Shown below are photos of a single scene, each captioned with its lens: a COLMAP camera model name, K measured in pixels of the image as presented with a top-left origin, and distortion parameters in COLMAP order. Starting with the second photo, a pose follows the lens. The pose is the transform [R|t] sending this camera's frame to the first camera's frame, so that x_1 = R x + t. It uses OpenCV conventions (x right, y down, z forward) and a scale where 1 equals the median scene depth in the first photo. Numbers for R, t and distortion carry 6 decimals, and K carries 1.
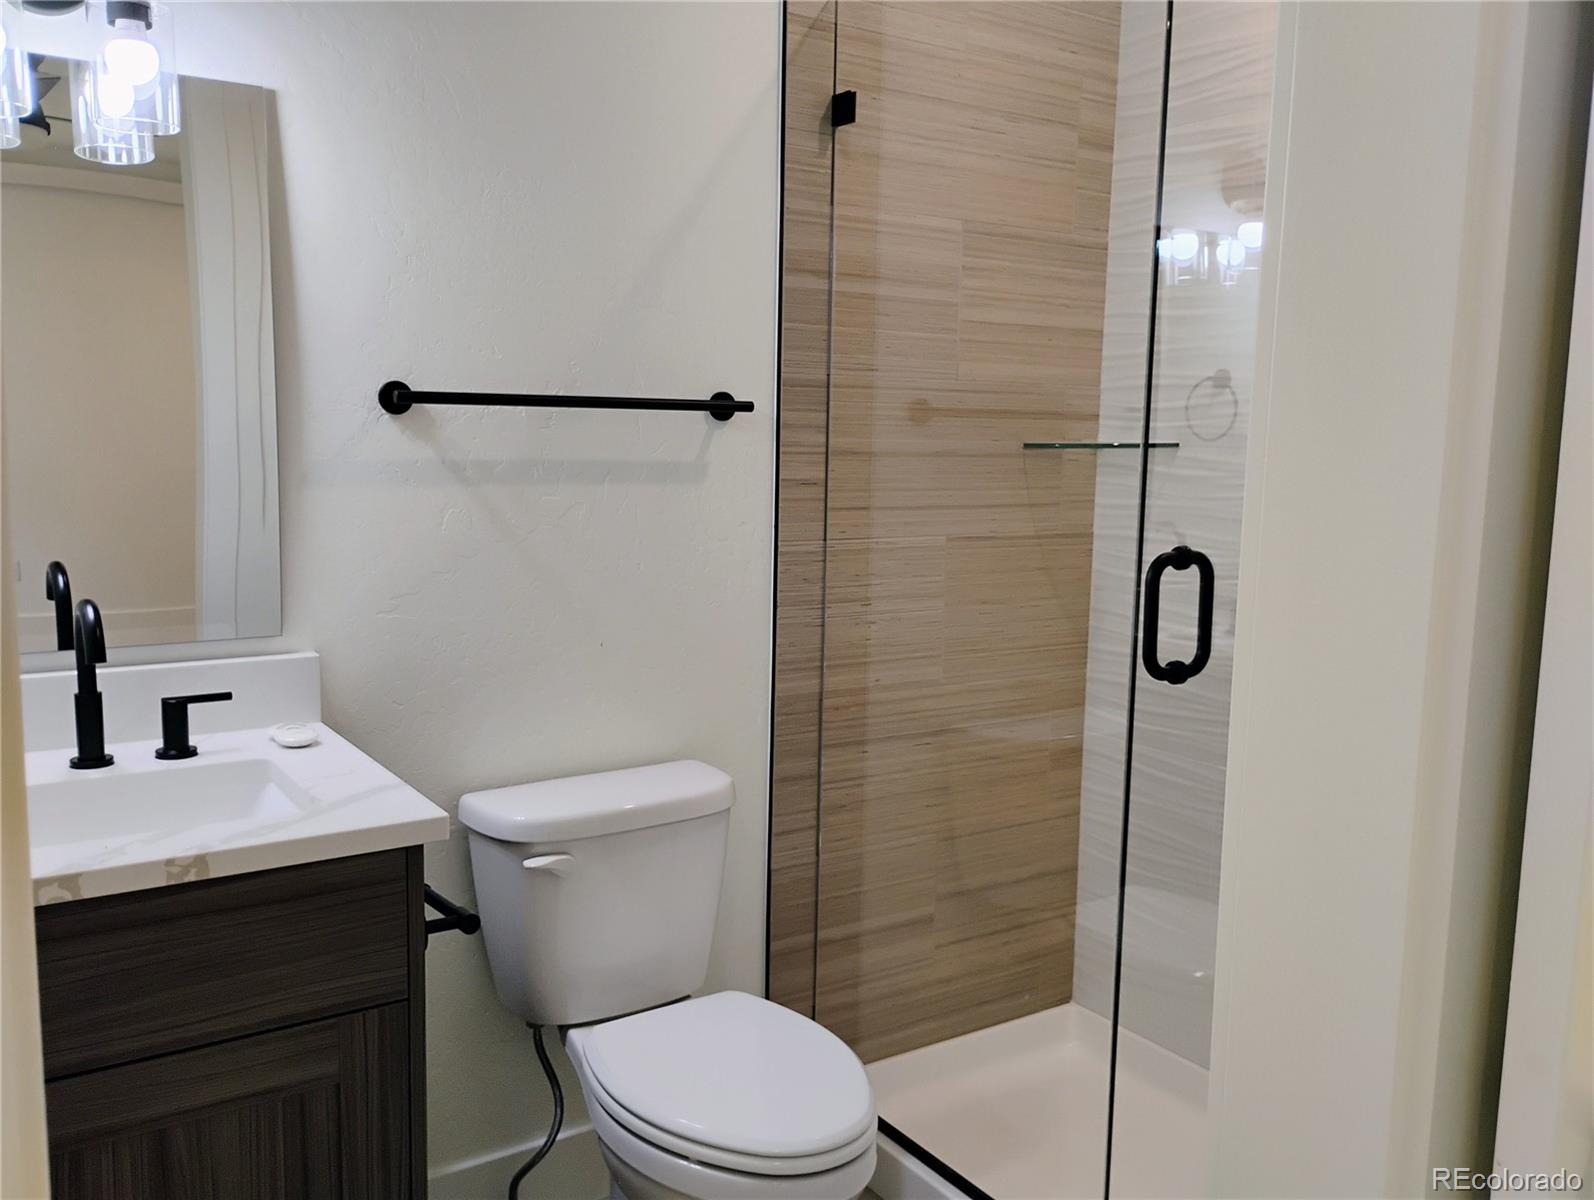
lens RADIAL K [[1323.0, 0, 821.9], [0, 1323.0, 592.4], [0, 0, 1]] dist [0.035535, -0.051939]
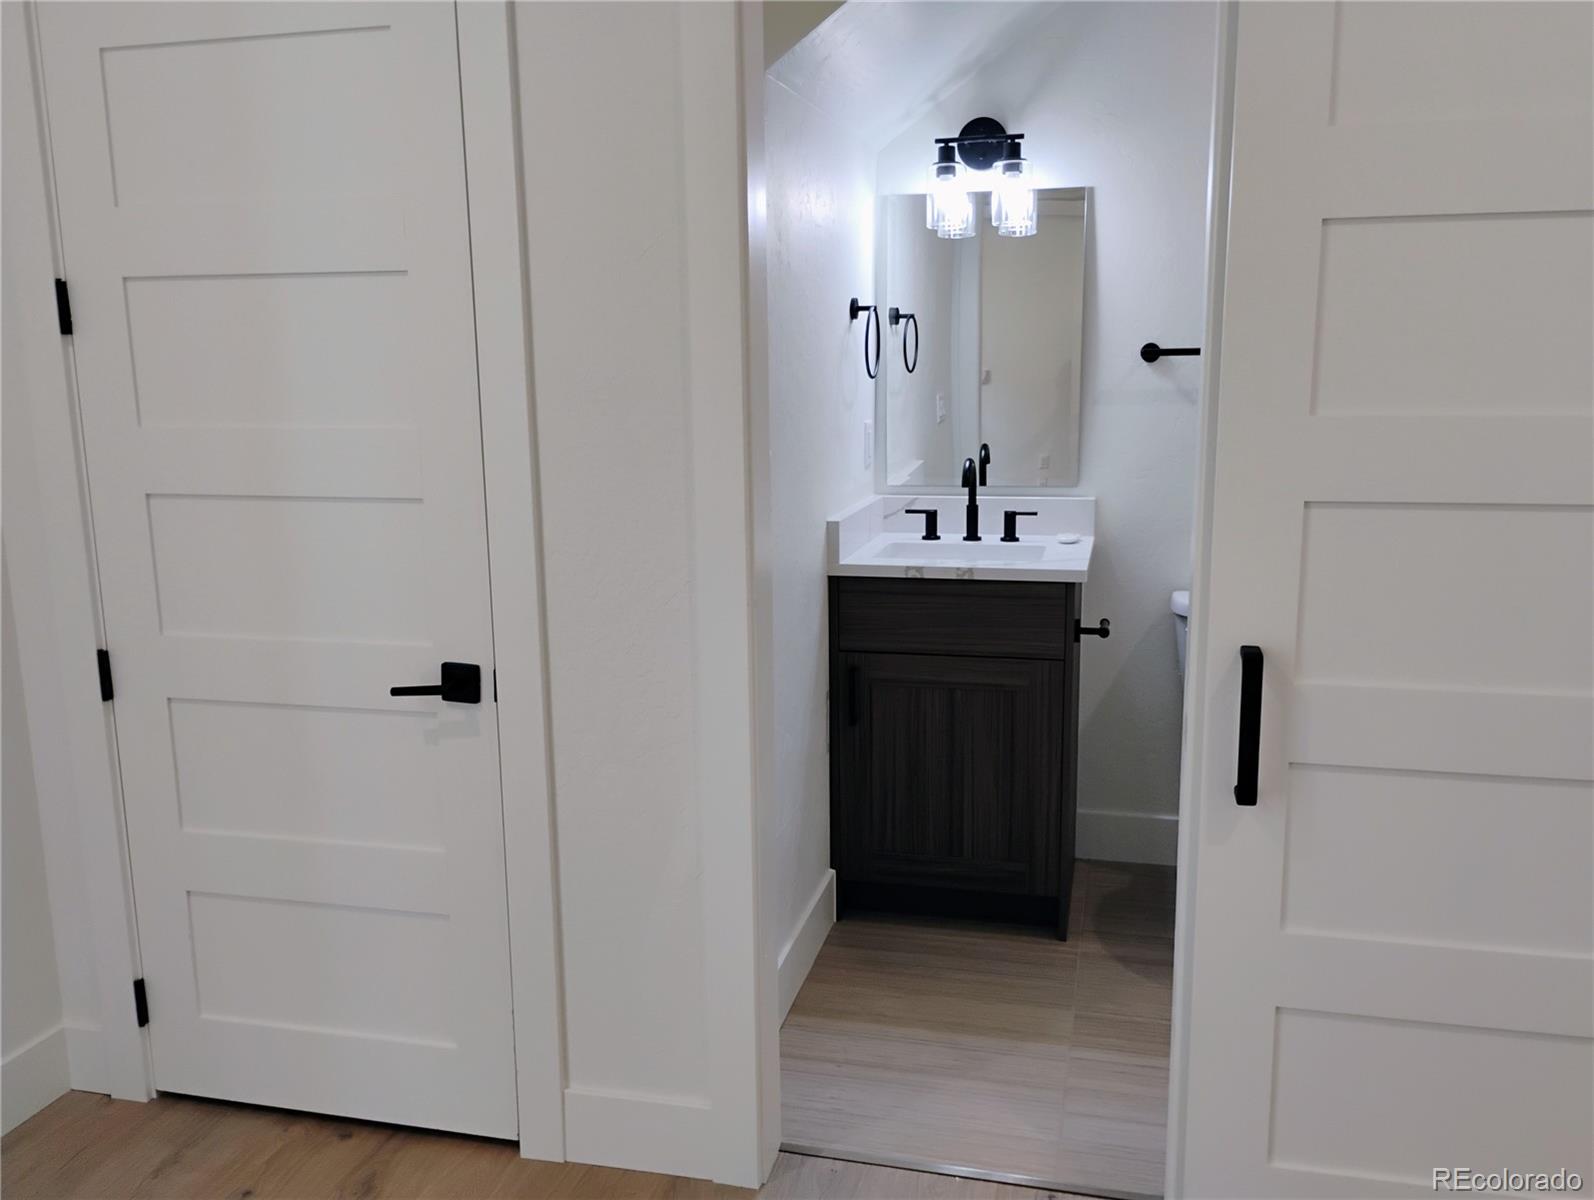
lens RADIAL K [[1323.0, 0, 821.9], [0, 1323.0, 592.4], [0, 0, 1]] dist [0.035535, -0.051939]
pose [[0.669277, 0.105613, -0.735469, 0.797403], [-0.062311, 0.994337, 0.086083, 0.046742], [0.740395, -0.011786, 0.672068, -0.546401]]
